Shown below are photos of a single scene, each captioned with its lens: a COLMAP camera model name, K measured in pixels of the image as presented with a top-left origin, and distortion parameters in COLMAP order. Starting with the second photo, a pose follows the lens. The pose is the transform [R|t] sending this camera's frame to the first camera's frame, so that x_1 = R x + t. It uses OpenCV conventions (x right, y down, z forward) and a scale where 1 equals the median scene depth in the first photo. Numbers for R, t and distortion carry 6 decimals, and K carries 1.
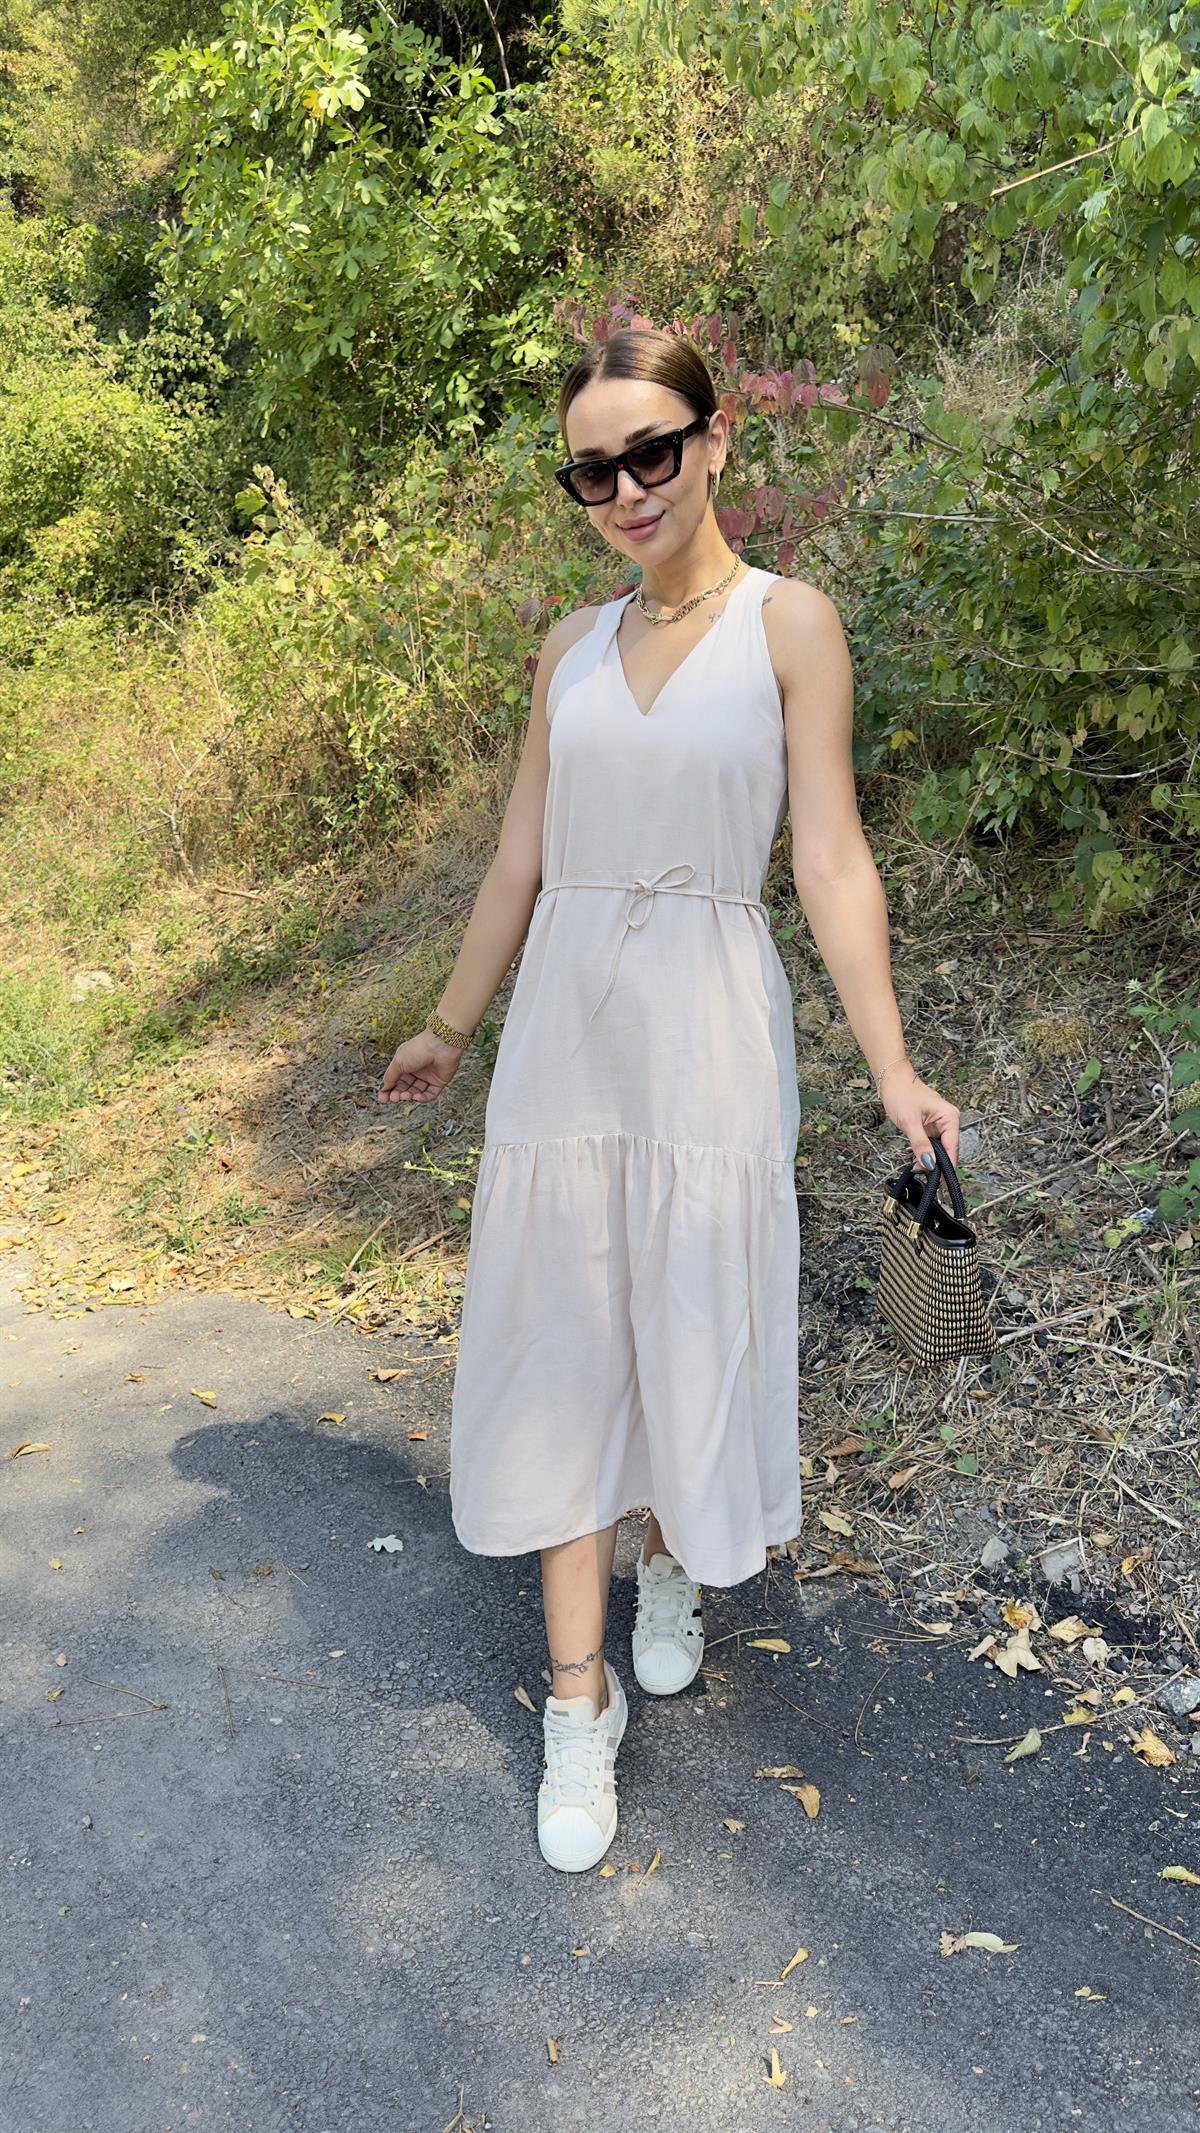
lens RADIAL K [[1527.7, 0, 628.8], [0, 1527.7, 1039.7], [0, 0, 1]] dist [0.065830, -0.086169]
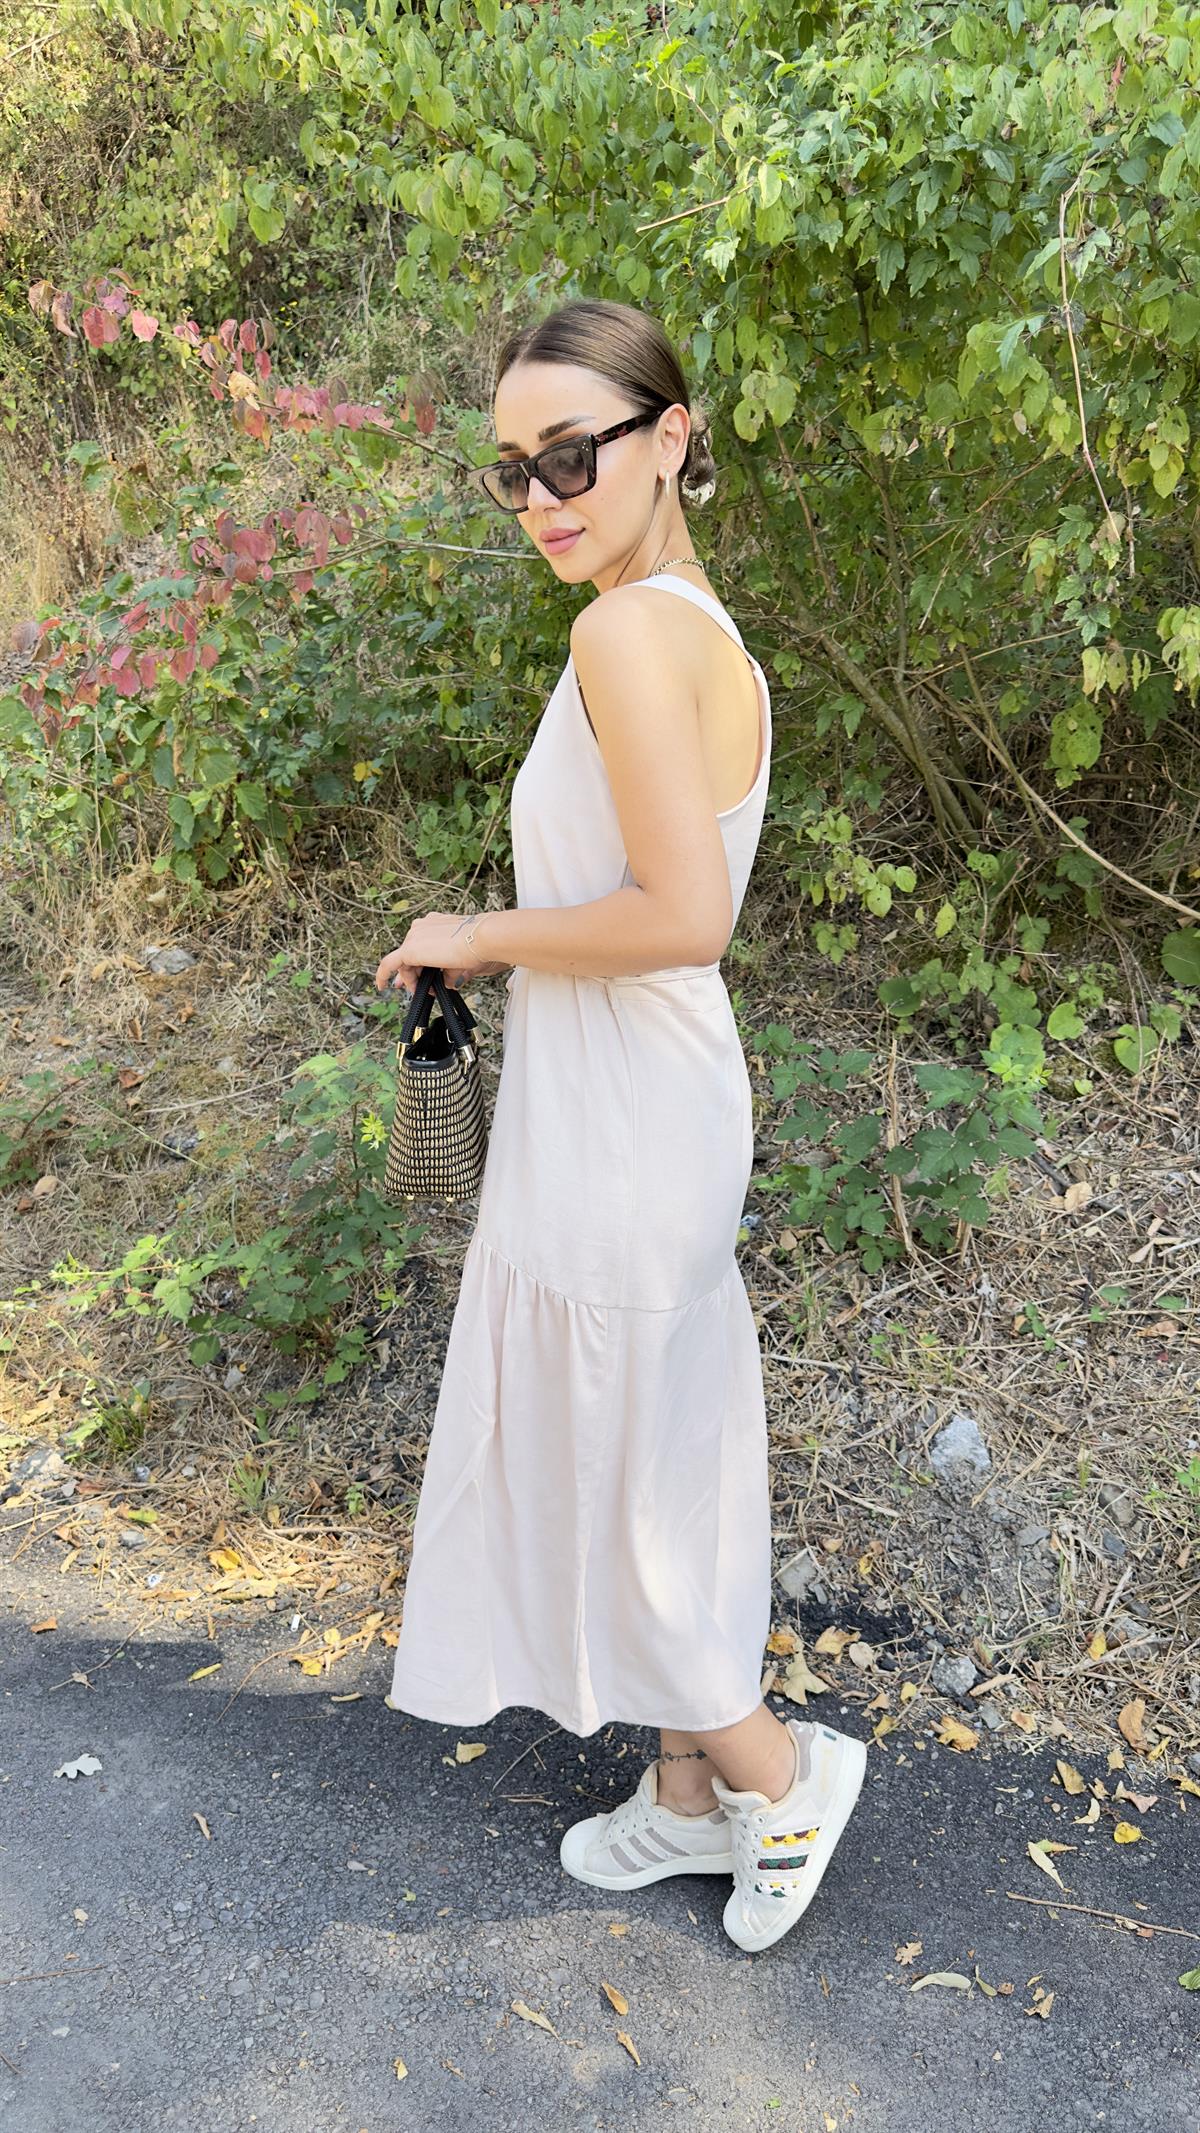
lens RADIAL K [[1527.7, 0, 615.6], [0, 1527.7, 1026.5], [0, 0, 1]] dist [0.065830, -0.086169]
pose [[0.885001, -0.085276, 0.457713, -0.217988], [0.098339, 0.995142, -0.004738, -0.024090], [-0.455085, 0.049205, 0.889087, 0.115196]]
